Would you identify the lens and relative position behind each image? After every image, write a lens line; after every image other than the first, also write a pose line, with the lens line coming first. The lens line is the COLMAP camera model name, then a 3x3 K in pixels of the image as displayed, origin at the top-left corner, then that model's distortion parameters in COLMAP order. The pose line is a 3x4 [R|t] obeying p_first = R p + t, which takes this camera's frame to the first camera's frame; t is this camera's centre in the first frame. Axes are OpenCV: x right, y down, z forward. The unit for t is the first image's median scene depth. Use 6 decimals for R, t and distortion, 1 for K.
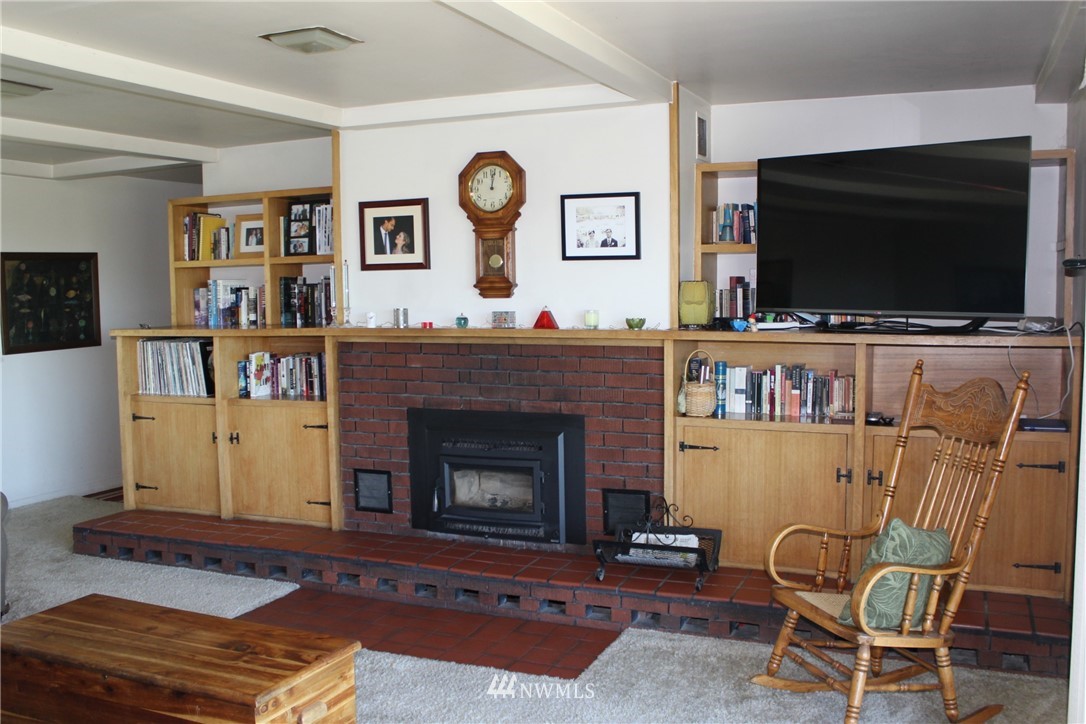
lens RADIAL K [[1029.0, 0, 543.0], [0, 1029.0, 362.0], [0, 0, 1]] dist [-0.110638, 0.000370]
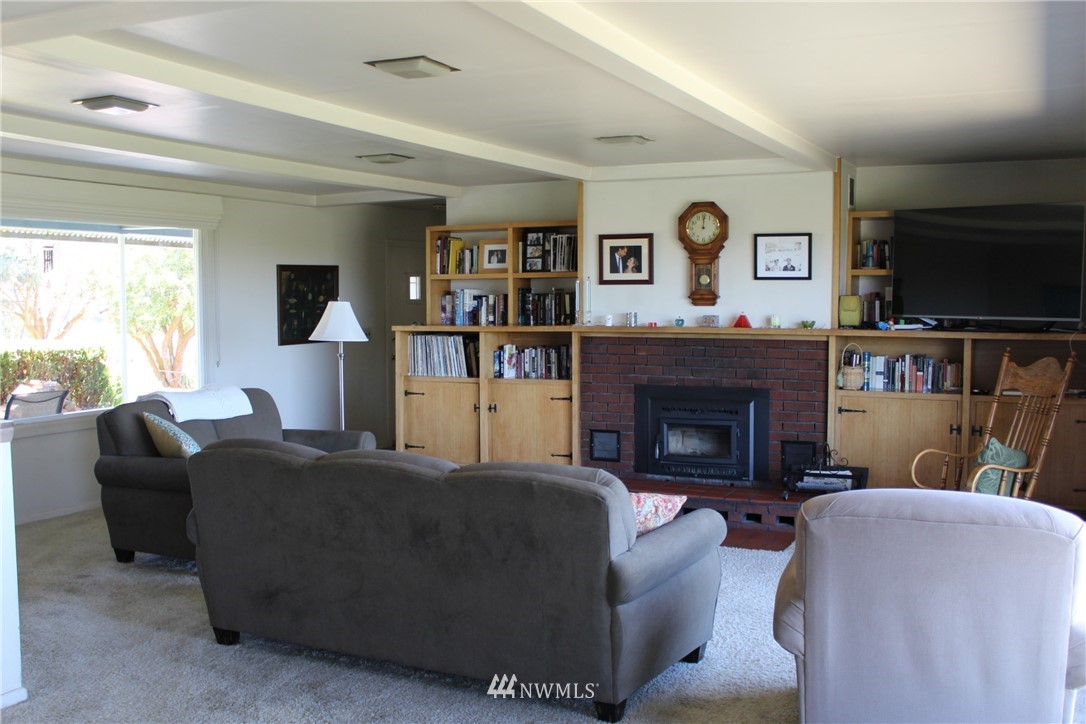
lens RADIAL K [[1120.7, 0, 543.0], [0, 1120.7, 362.0], [0, 0, 1]] dist [-0.120076, 0.211461]
pose [[0.998821, 0.012424, -0.046933, -0.190383], [-0.013114, 0.999810, -0.014421, 0.039128], [0.046745, 0.015019, 0.998794, -0.527825]]
